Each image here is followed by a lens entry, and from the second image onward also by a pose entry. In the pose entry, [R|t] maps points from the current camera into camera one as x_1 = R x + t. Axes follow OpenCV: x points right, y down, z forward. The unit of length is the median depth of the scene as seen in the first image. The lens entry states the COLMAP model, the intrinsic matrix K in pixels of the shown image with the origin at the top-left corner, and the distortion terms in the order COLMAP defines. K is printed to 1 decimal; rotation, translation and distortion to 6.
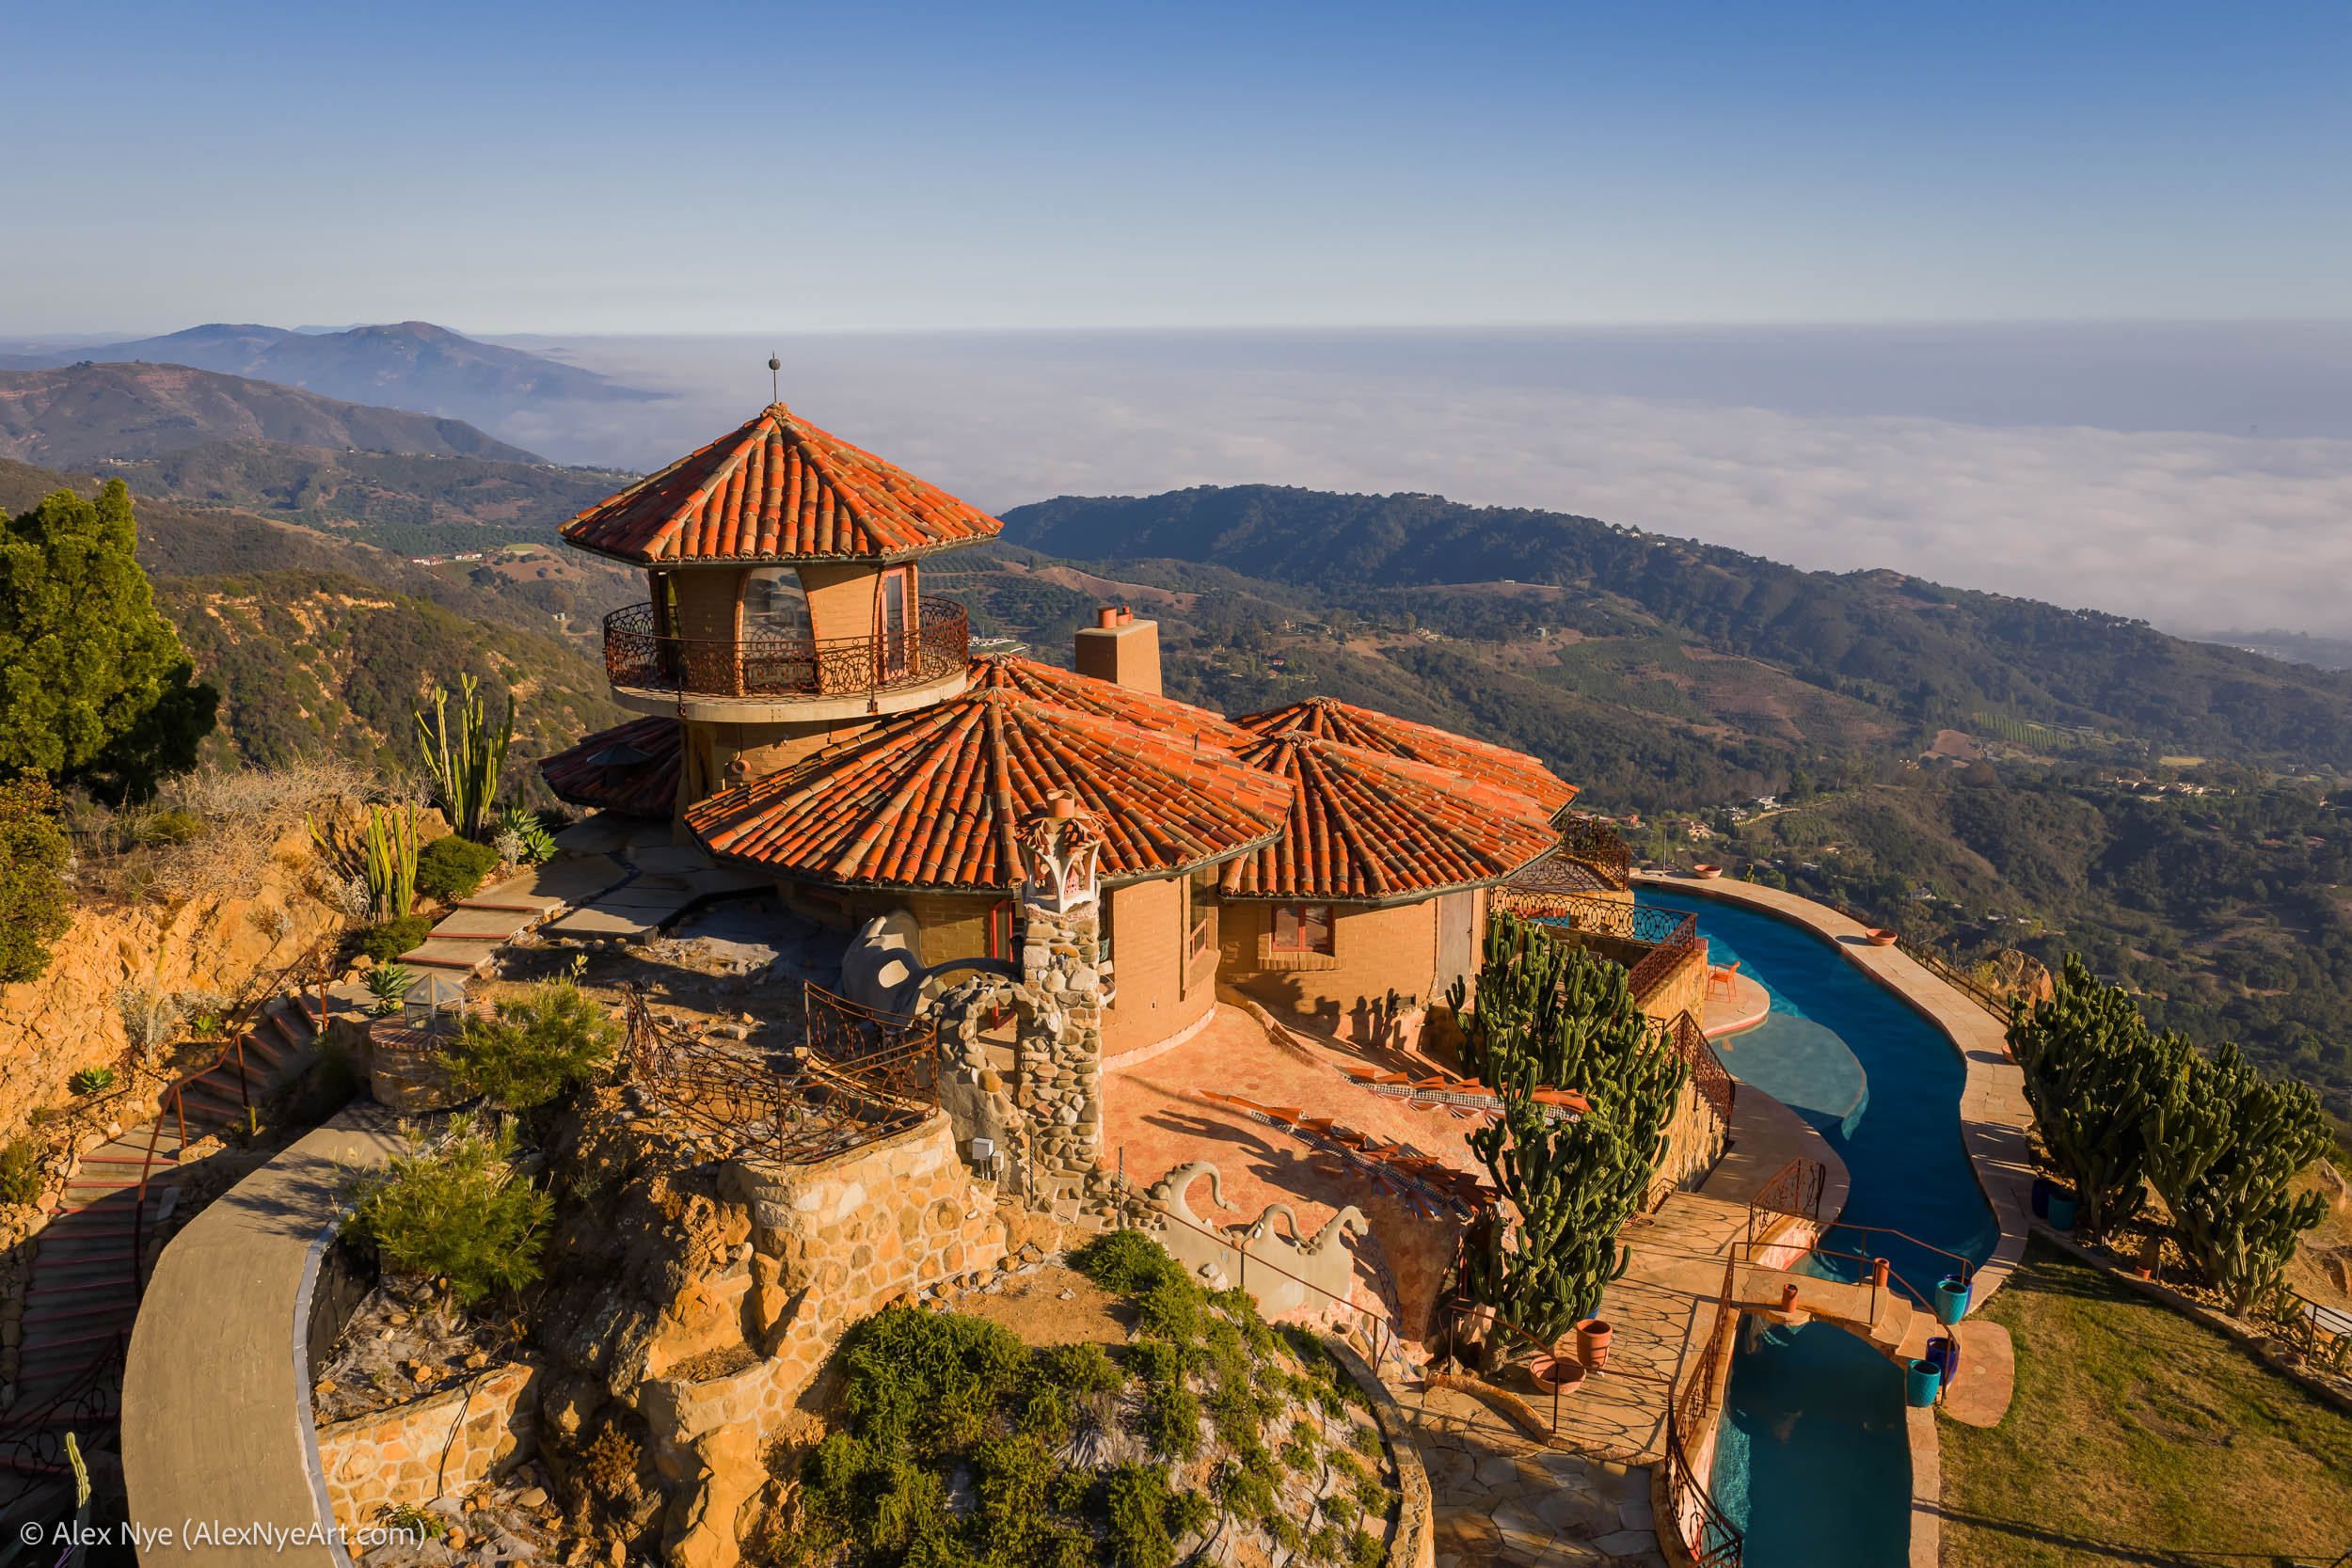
lens RADIAL K [[1938.5, 0, 1187.1], [0, 1938.5, 794.6], [0, 0, 1]] dist [-0.000163, -0.004680]
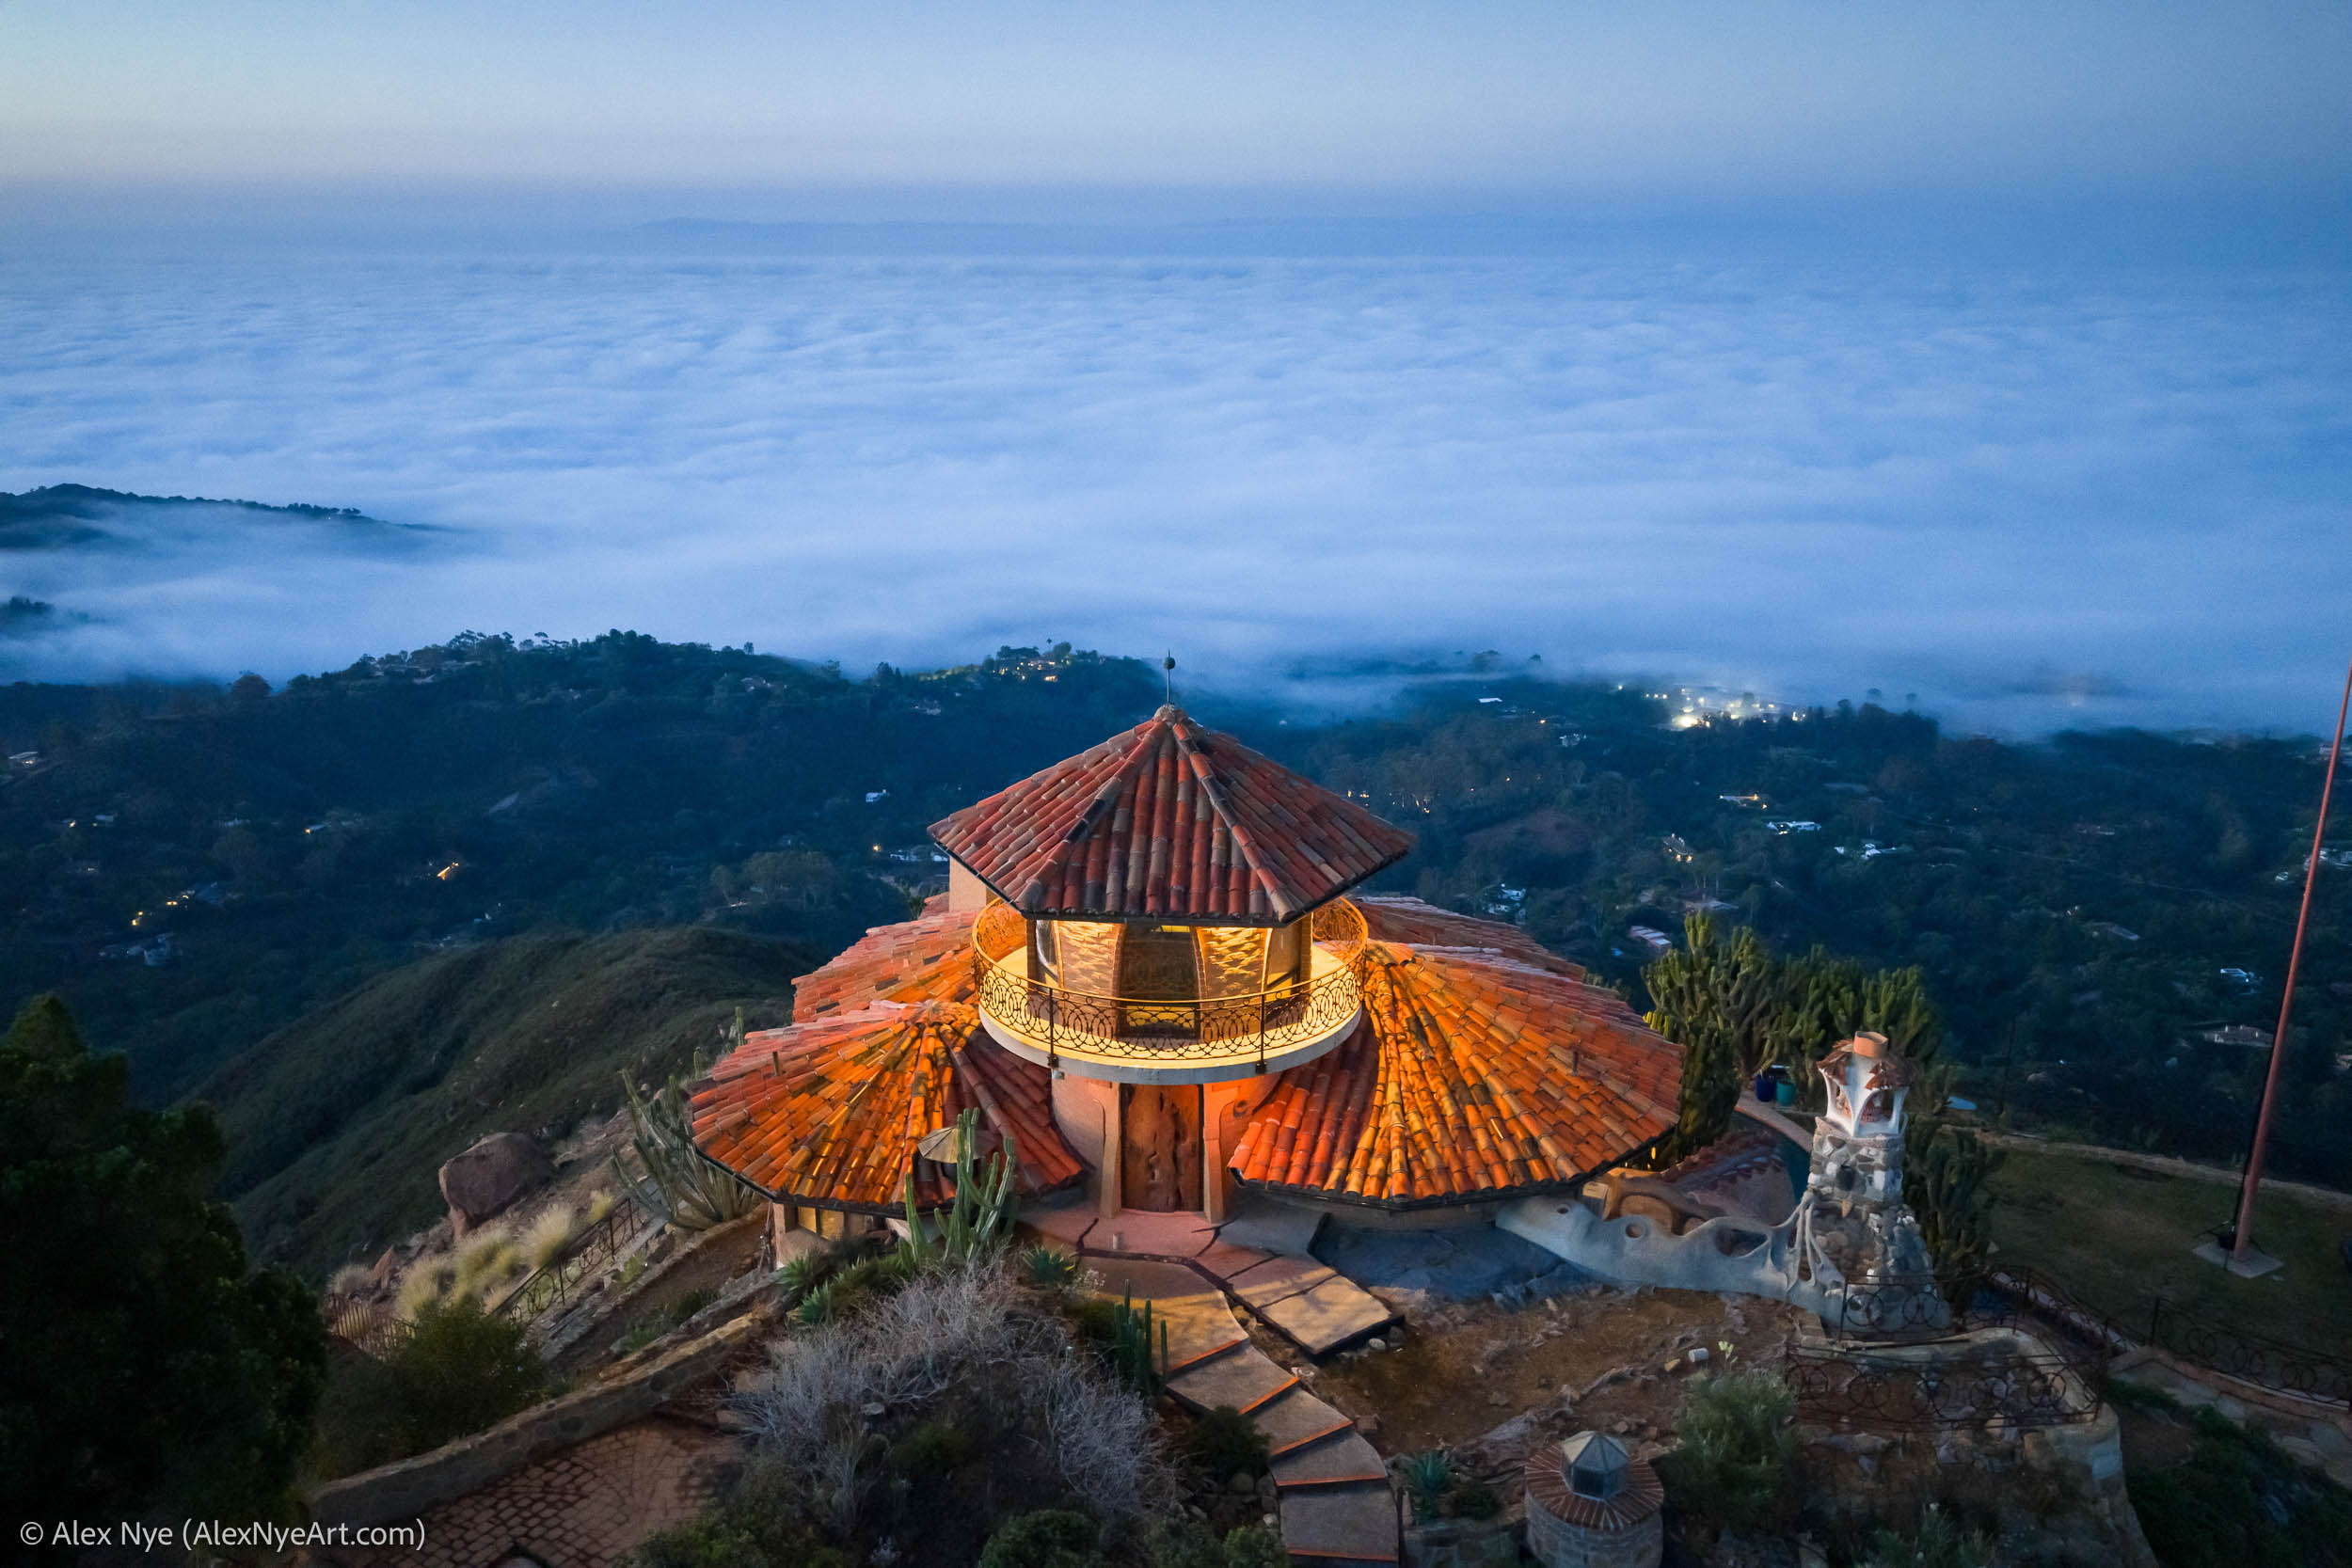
lens RADIAL K [[1938.5, 0, 1187.1], [0, 1938.5, 794.6], [0, 0, 1]] dist [-0.000163, -0.004680]
pose [[0.637877, -0.217501, 0.738787, -0.881216], [0.175975, 0.975076, 0.135127, -0.282906], [-0.749763, 0.043814, 0.660254, 0.410972]]
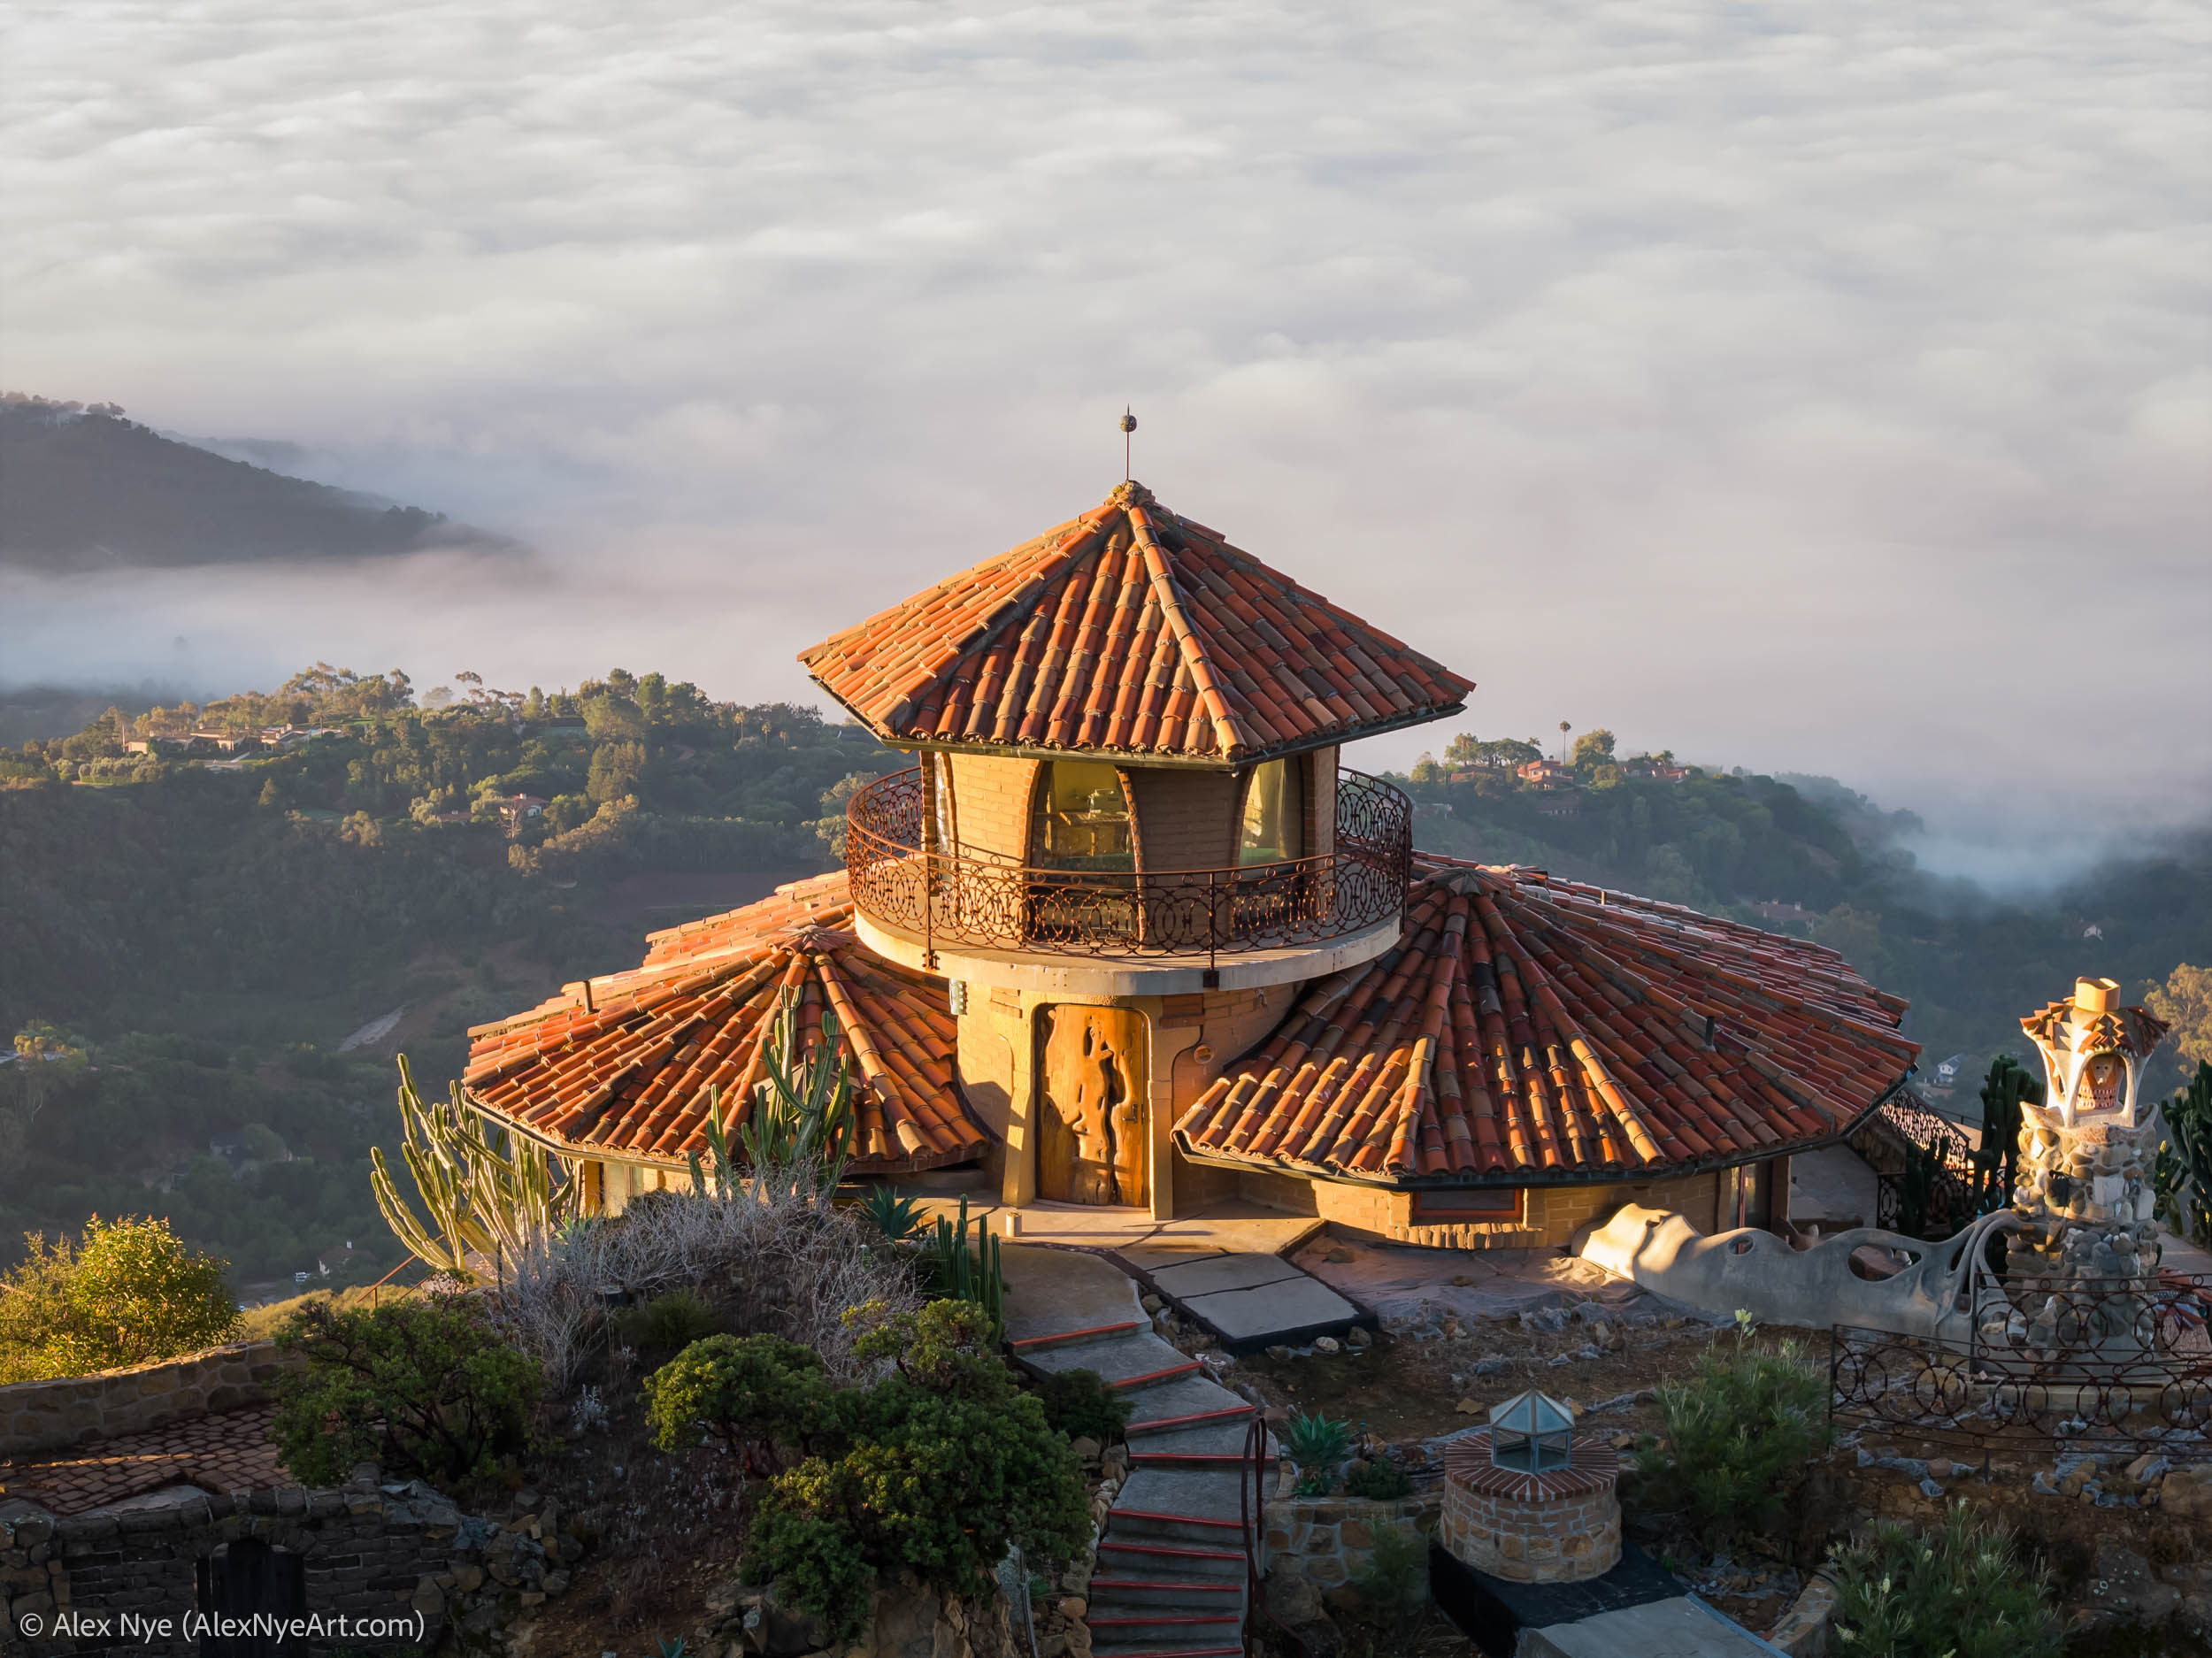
lens RADIAL K [[4433.0, 0, 1106.7], [0, 4433.0, 768.7], [0, 0, 1]] dist [-0.239438, 1.298900]
pose [[0.766177, -0.139204, 0.627371, -1.151231], [0.149824, 0.988048, 0.036260, -0.164250], [-0.624920, 0.066214, 0.777876, -0.120773]]
